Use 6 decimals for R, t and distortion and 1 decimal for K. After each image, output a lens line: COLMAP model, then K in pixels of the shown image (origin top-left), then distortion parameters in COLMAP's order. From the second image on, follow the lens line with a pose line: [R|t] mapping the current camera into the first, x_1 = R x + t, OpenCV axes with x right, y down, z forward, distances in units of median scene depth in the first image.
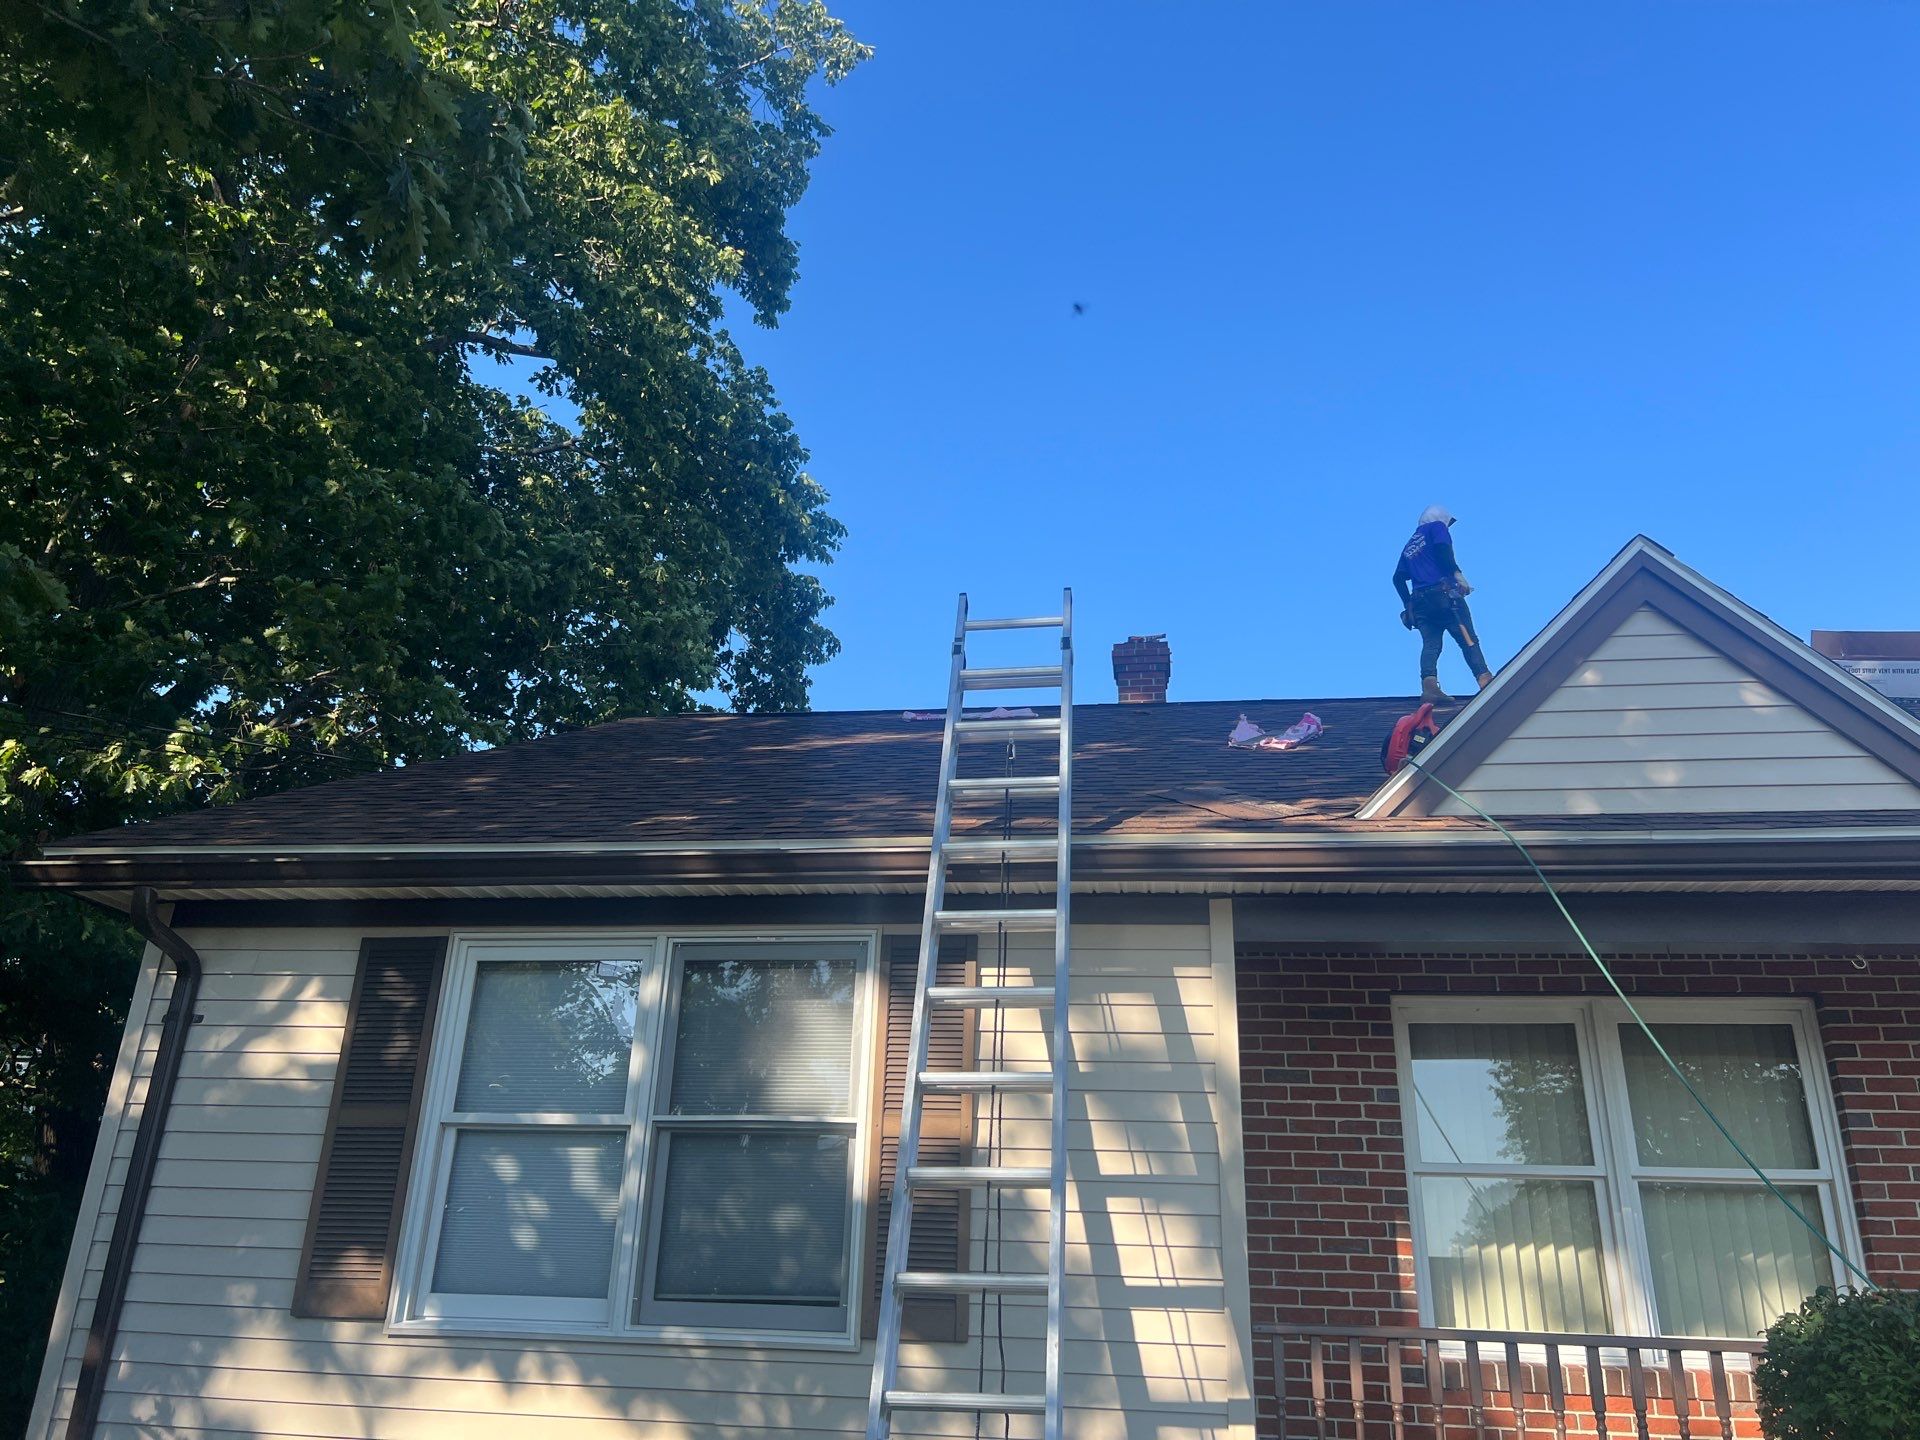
lens RADIAL K [[1446.3, 0, 954.0], [0, 1446.3, 706.5], [0, 0, 1]] dist [0.058366, -0.061969]
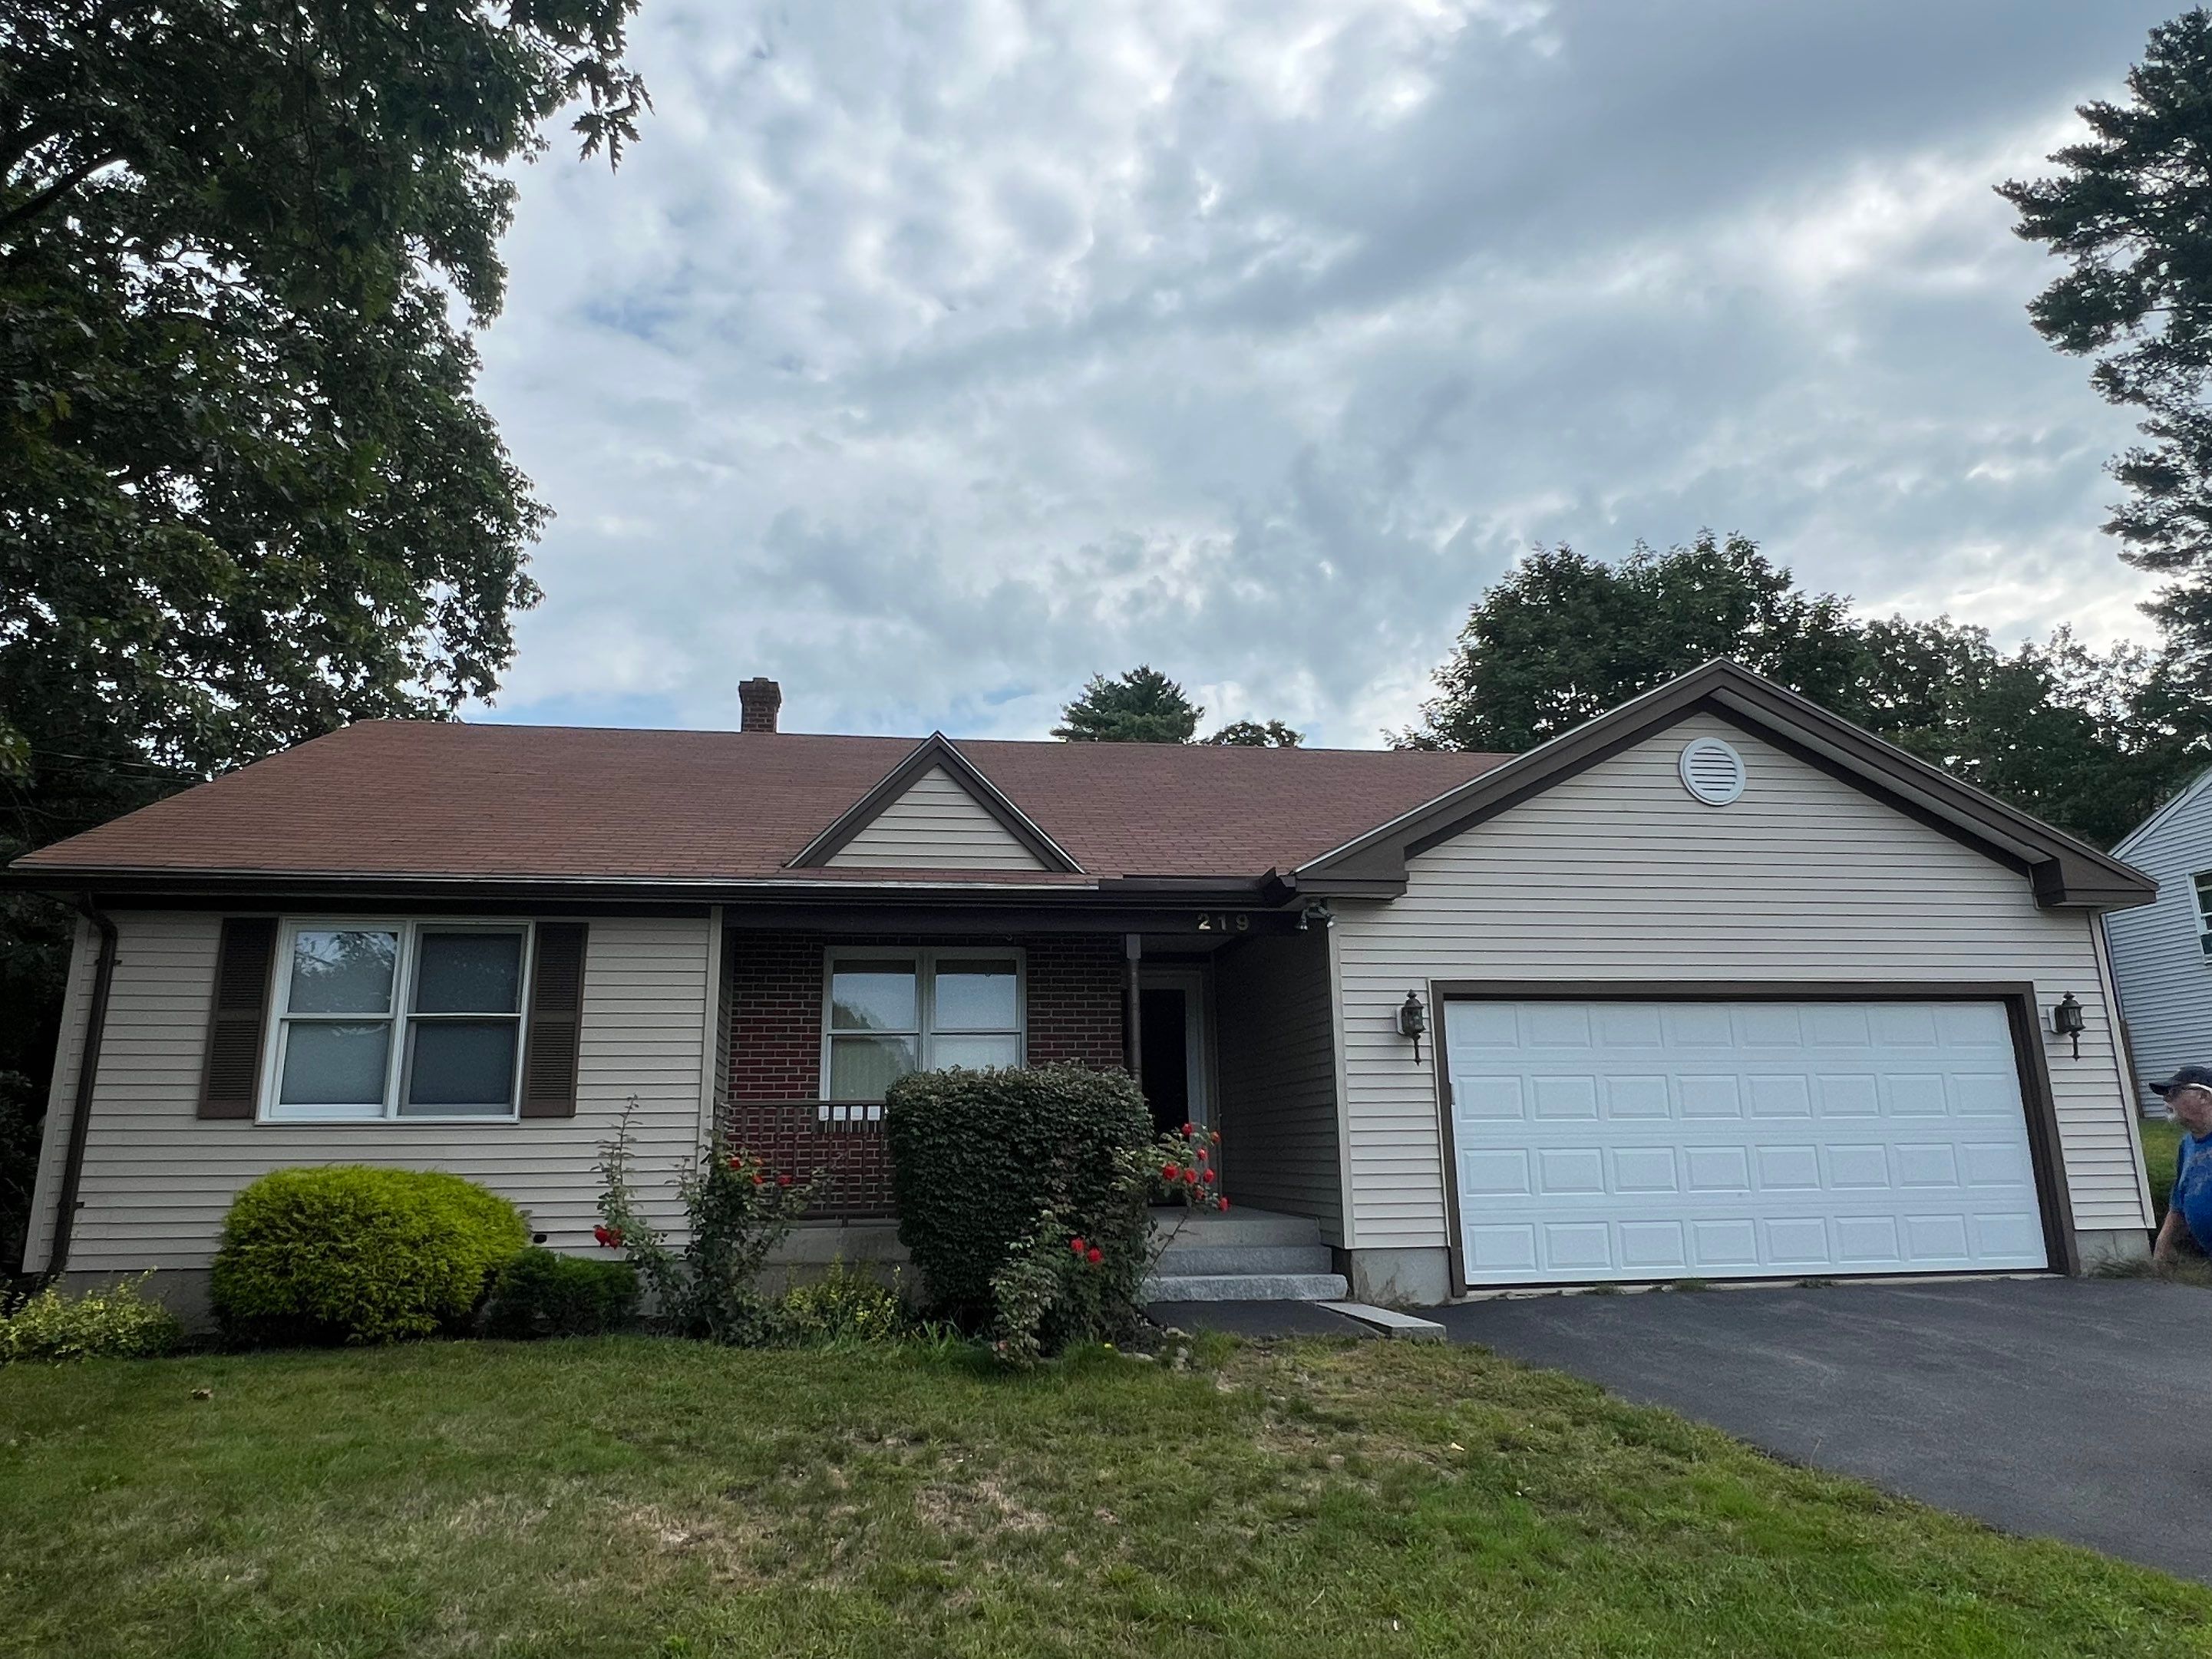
lens RADIAL K [[1391.5, 0, 1087.3], [0, 1391.5, 823.8], [0, 0, 1]] dist [0.001703, -0.000120]
pose [[0.956748, 0.024149, 0.289915, 0.104728], [-0.069316, 0.986771, 0.146552, -0.274968], [-0.282541, -0.160309, 0.945765, -0.876659]]
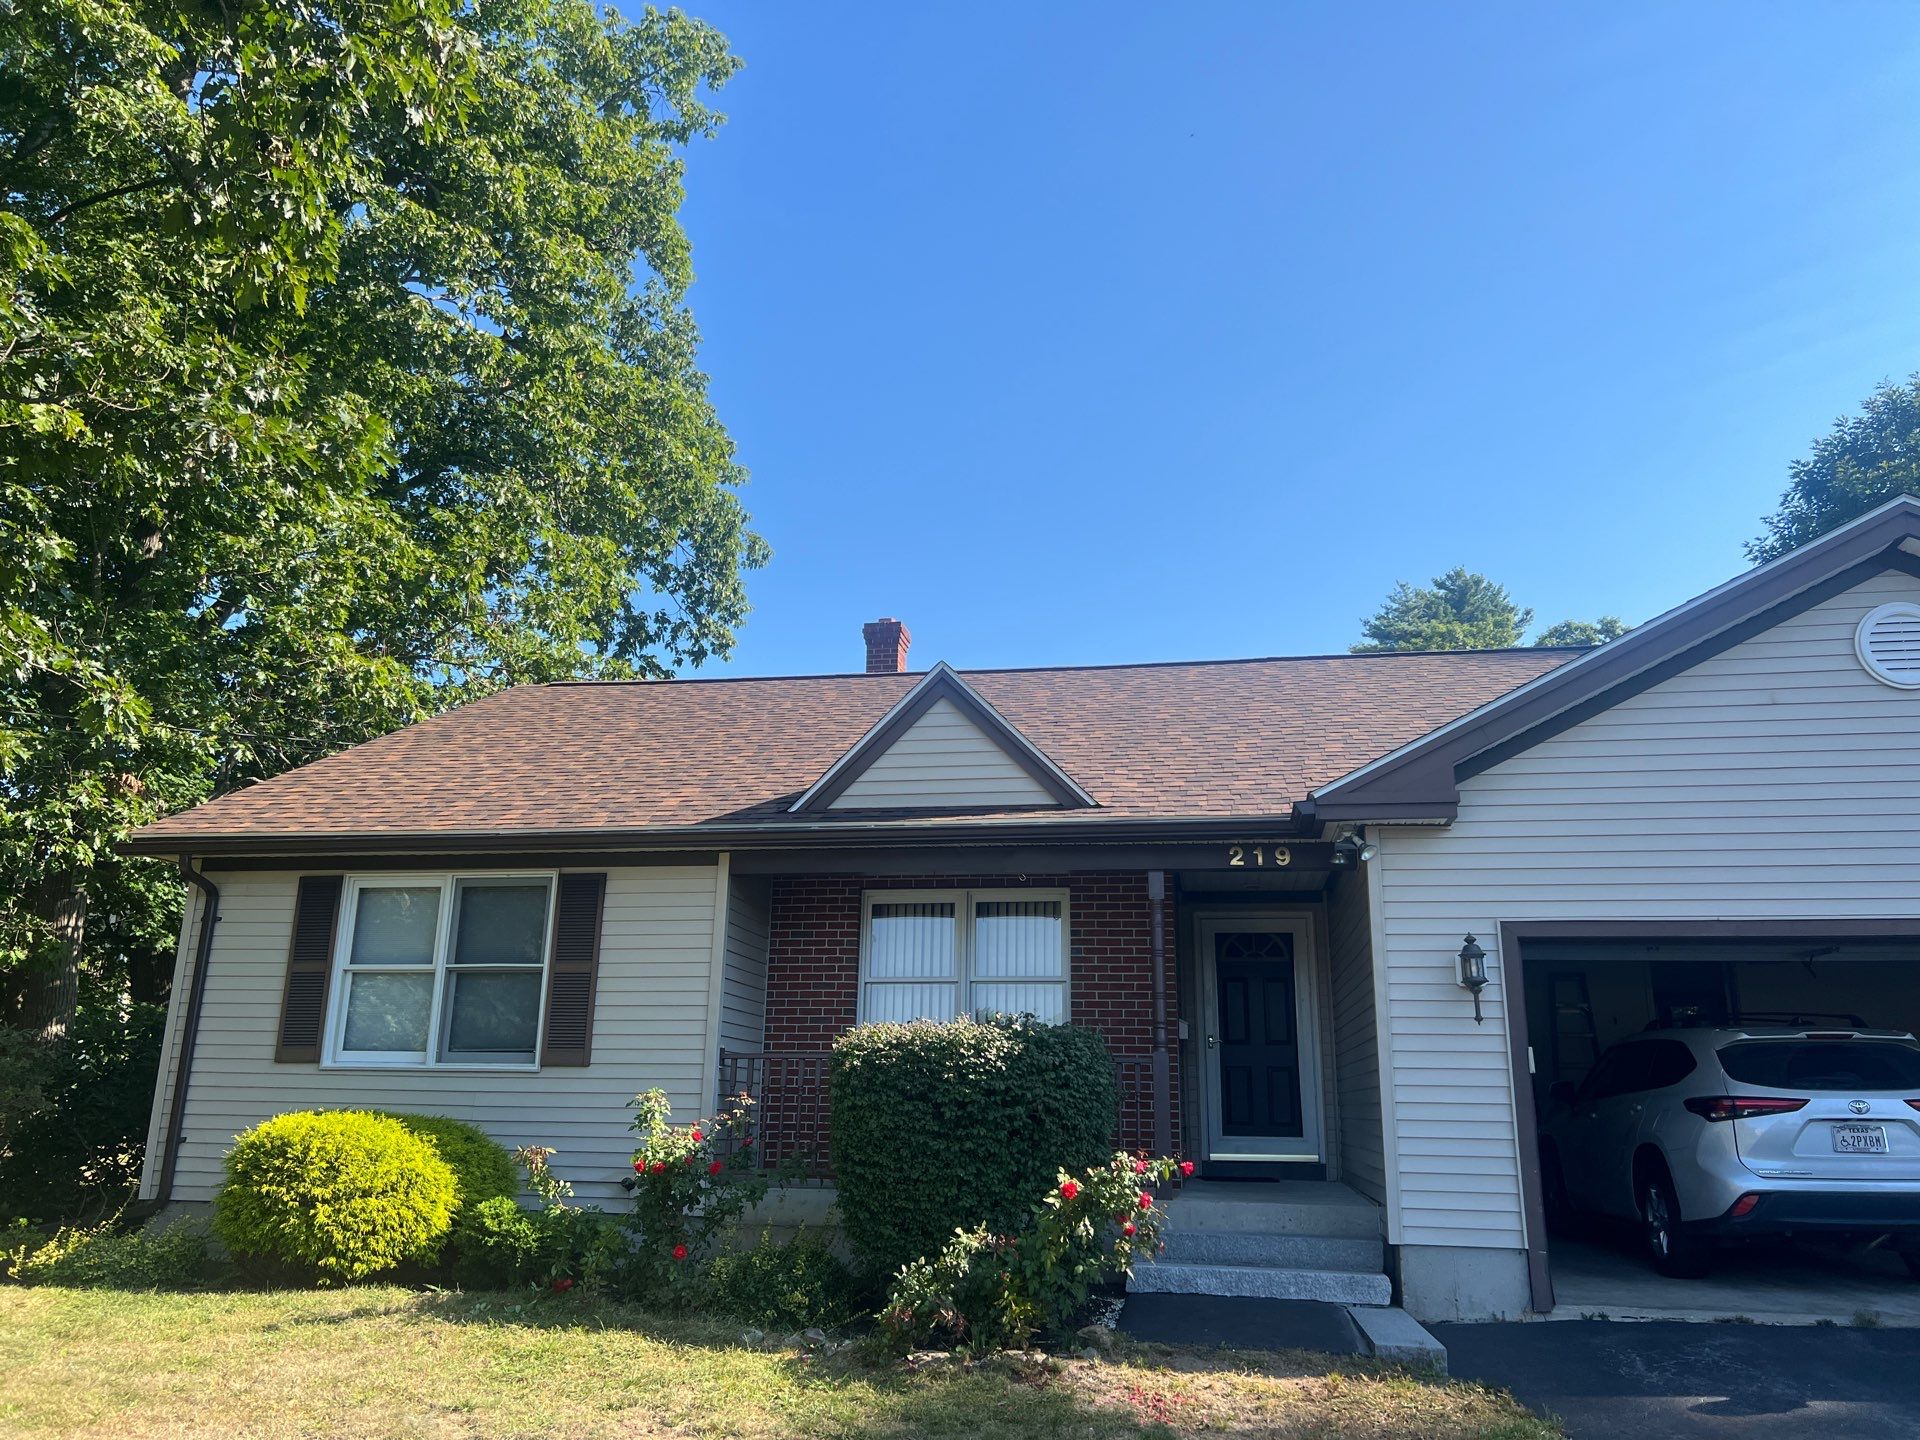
lens RADIAL K [[1446.3, 0, 954.0], [0, 1446.3, 706.5], [0, 0, 1]] dist [0.058366, -0.061969]
pose [[0.999455, -0.023054, -0.023635, 0.509520], [0.025720, 0.992498, 0.119528, -0.273195], [0.020702, -0.120071, 0.992549, -0.870455]]
